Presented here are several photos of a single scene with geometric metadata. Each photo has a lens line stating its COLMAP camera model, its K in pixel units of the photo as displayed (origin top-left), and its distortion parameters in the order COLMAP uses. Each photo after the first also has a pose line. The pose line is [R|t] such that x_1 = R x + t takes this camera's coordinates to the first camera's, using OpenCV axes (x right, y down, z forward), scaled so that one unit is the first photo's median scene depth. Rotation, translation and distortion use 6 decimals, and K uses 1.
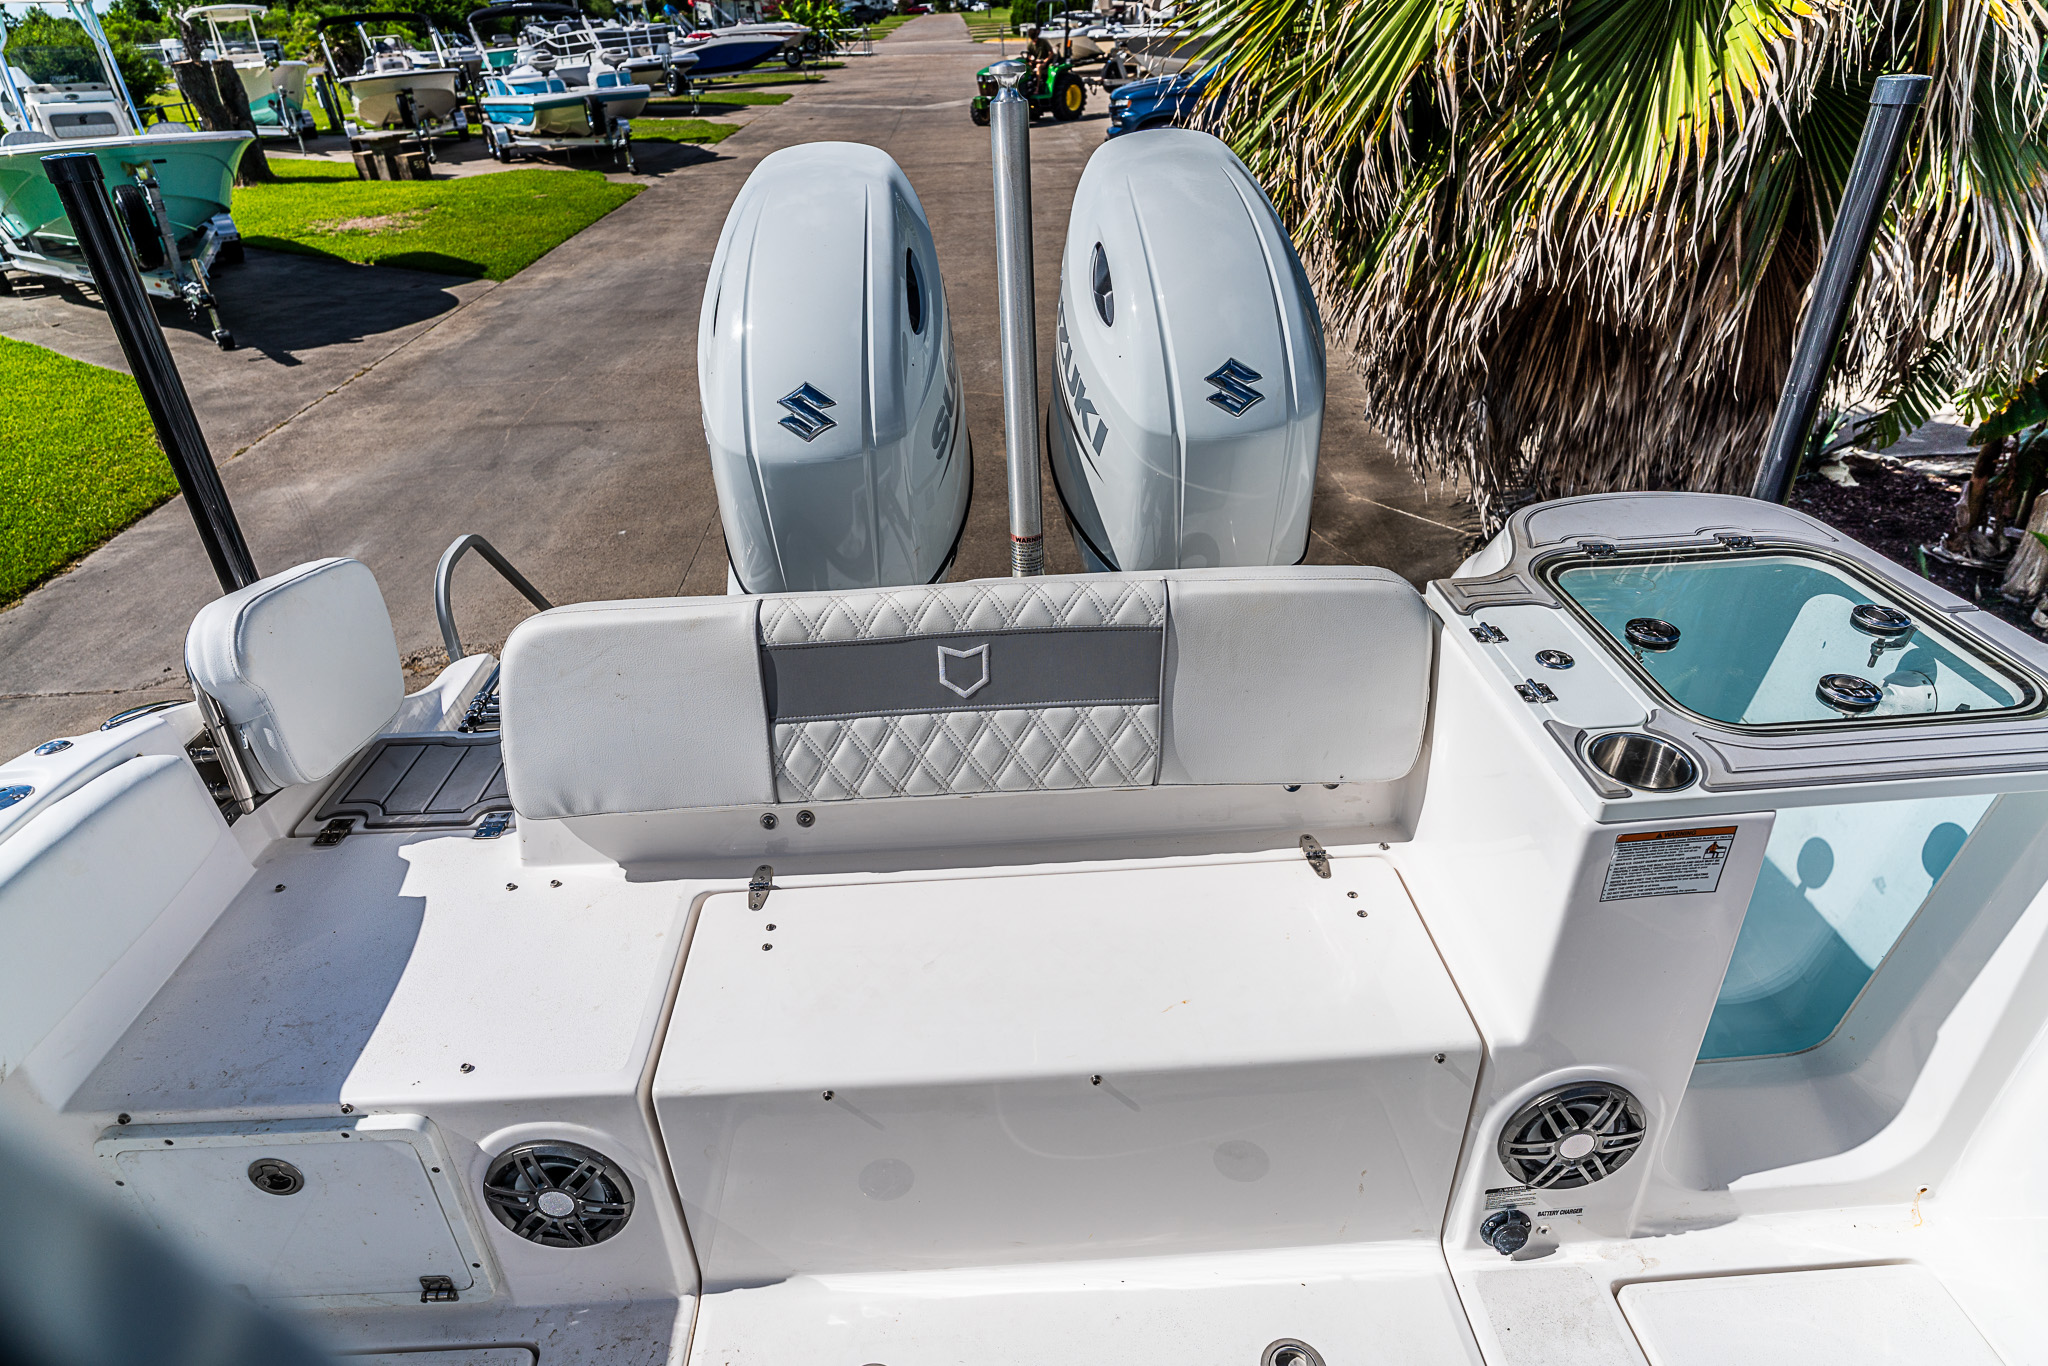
lens RADIAL K [[1136.3, 0, 1004.8], [0, 1136.3, 683.4], [0, 0, 1]] dist [-0.059059, 0.026361]
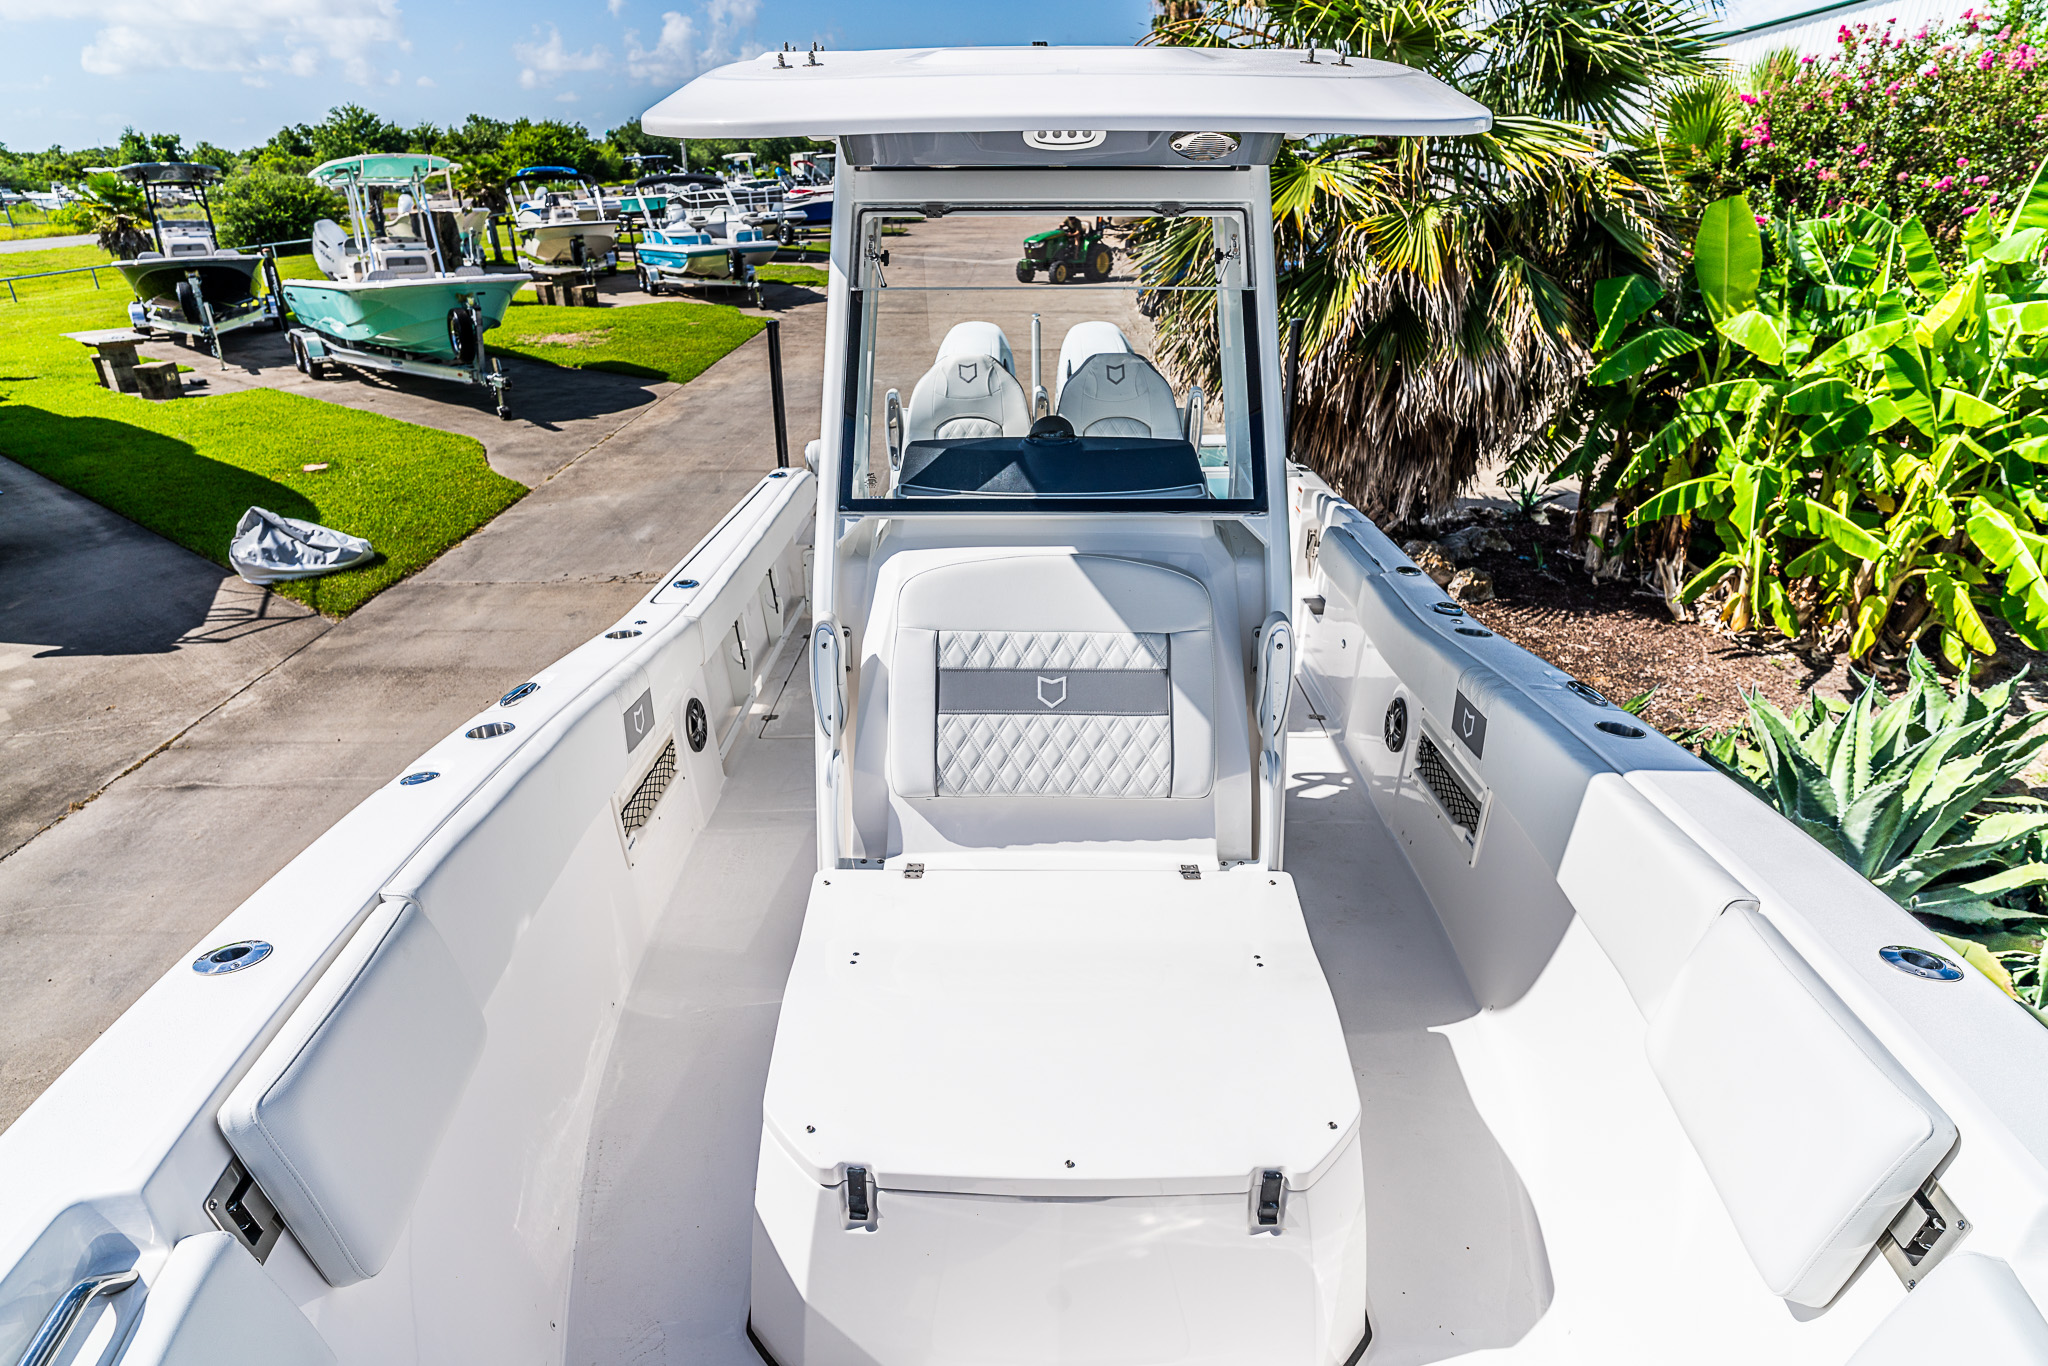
lens RADIAL K [[1157.2, 0, 1004.6], [0, 1157.2, 687.9], [0, 0, 1]] dist [-0.068893, 0.035336]
pose [[0.998166, 0.048242, -0.036584, 0.007713], [-0.051996, 0.992593, -0.109794, 0.095144], [0.031016, 0.111495, 0.993281, -0.225991]]
